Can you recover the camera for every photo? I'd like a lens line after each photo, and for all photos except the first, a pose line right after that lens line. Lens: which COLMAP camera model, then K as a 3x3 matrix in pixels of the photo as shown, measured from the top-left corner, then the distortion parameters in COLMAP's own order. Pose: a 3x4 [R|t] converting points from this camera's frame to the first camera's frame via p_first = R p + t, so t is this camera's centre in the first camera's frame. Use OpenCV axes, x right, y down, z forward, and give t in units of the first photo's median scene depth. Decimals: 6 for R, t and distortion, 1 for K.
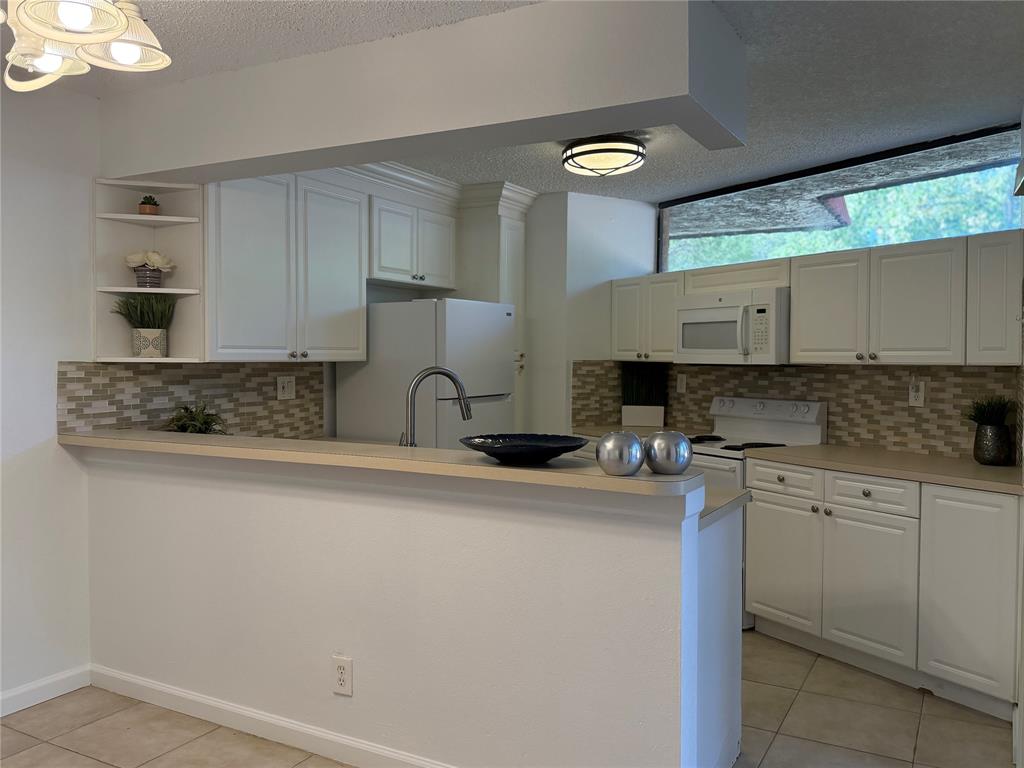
lens RADIAL K [[831.7, 0, 512.0], [0, 831.7, 384.0], [0, 0, 1]] dist [0.206448, -0.558614]
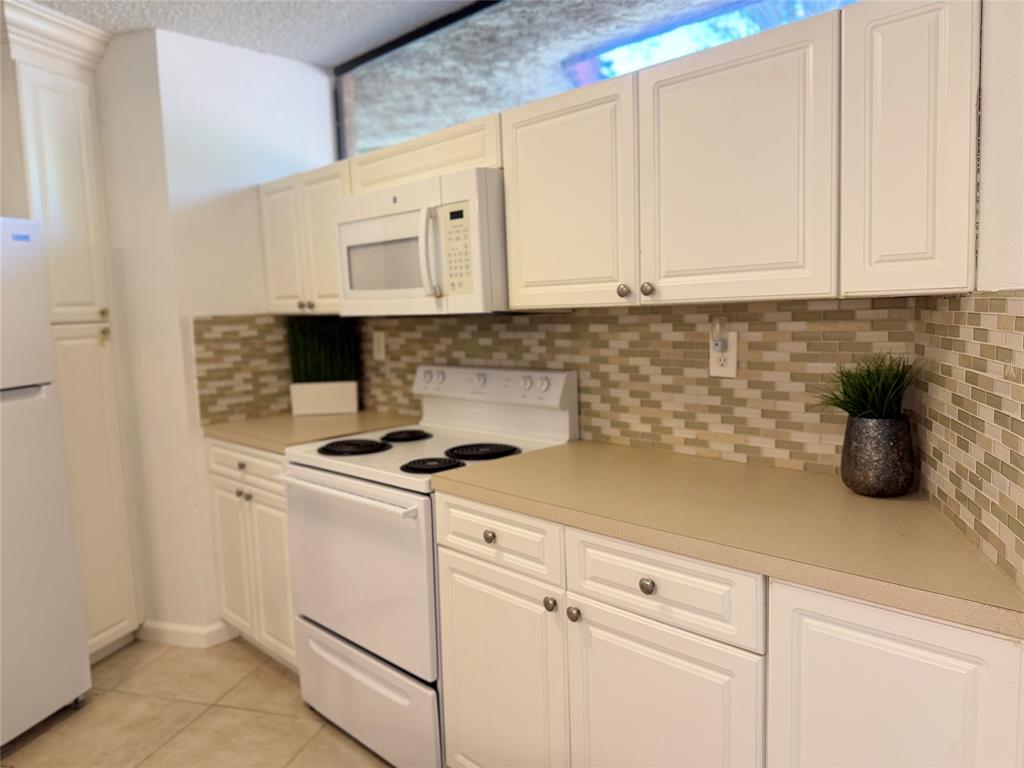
lens RADIAL K [[715.1, 0, 512.0], [0, 715.1, 384.0], [0, 0, 1]] dist [0.025856, -0.004160]
pose [[0.973445, -0.061639, 0.220464, 0.219856], [0.046034, 0.996103, 0.075238, -0.010210], [-0.224243, -0.063091, 0.972489, 0.528259]]
